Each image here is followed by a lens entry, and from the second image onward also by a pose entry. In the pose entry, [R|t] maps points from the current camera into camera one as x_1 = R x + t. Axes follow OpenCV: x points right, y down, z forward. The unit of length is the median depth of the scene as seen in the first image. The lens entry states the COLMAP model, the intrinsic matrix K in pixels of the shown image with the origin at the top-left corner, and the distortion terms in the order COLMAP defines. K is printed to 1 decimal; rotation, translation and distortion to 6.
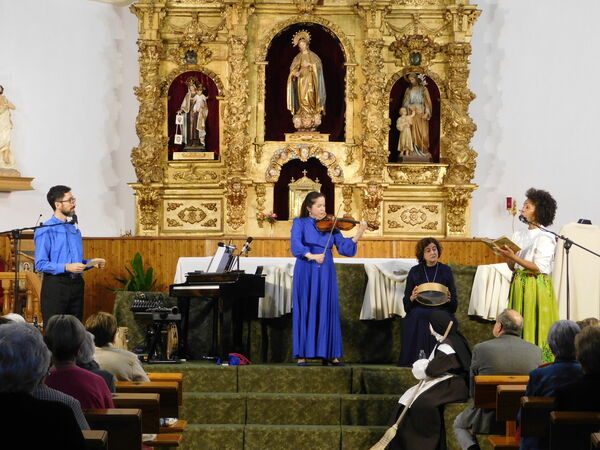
lens RADIAL K [[1522.2, 0, 303.3], [0, 1522.2, 225.3], [0, 0, 1]] dist [0.126992, 0.000000]
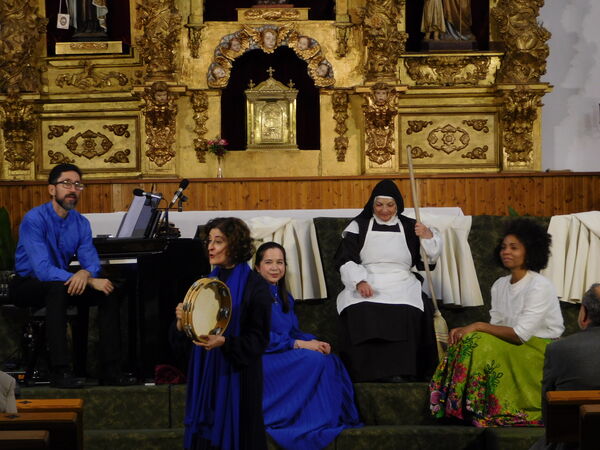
lens RADIAL K [[2508.5, 0, 293.9], [0, 2508.5, 230.3], [0, 0, 1]] dist [0.442690, 0.000000]
pose [[0.999692, -0.023407, 0.008222, 0.000492], [0.023148, 0.999273, 0.030303, -0.000963], [-0.008925, -0.030103, 0.999507, -0.018953]]
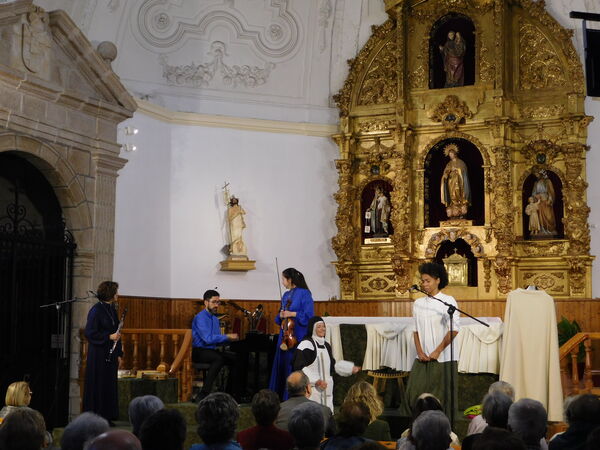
lens RADIAL K [[934.5, 0, 305.1], [0, 934.5, 224.1], [0, 0, 1]] dist [0.046933, 0.000000]
pose [[0.907446, -0.046968, -0.417535, 0.222514], [0.018751, 0.997270, -0.071428, -0.001603], [0.419750, 0.056987, 0.905849, 0.208103]]
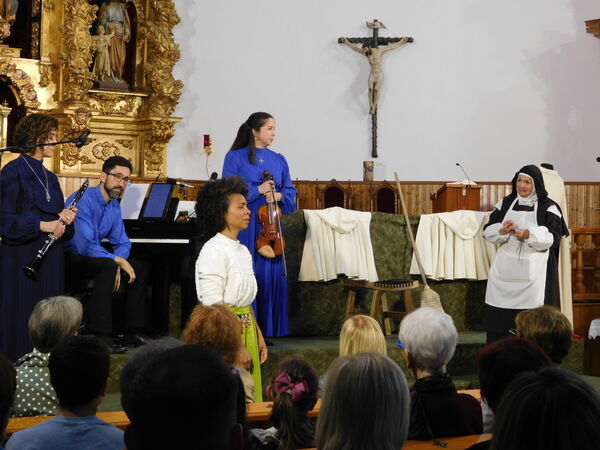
lens RADIAL K [[1334.2, 0, 300.5], [0, 1334.2, 197.4], [0, 0, 1]] dist [0.123638, 0.000000]
pose [[0.864803, 0.022110, 0.501625, -0.217299], [-0.033079, 0.999368, 0.012980, 0.006884], [-0.501021, -0.027819, 0.864988, 0.284360]]
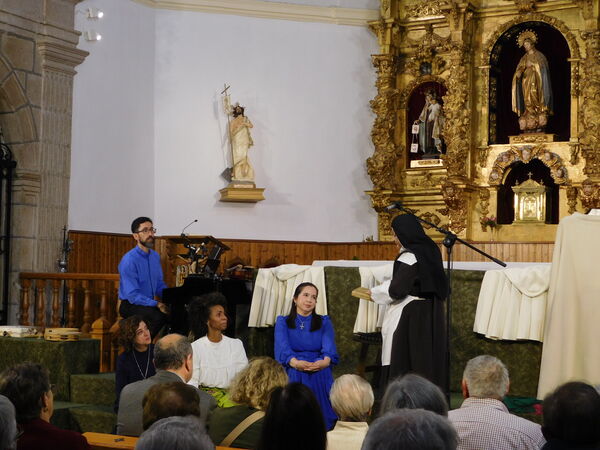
lens RADIAL K [[1076.3, 0, 302.8], [0, 1076.3, 224.6], [0, 0, 1]] dist [0.037494, 0.000000]
pose [[0.862653, -0.016421, -0.505530, 0.224226], [0.008449, 0.999801, -0.018059, 0.008572], [0.505726, 0.011307, 0.862620, 0.329942]]
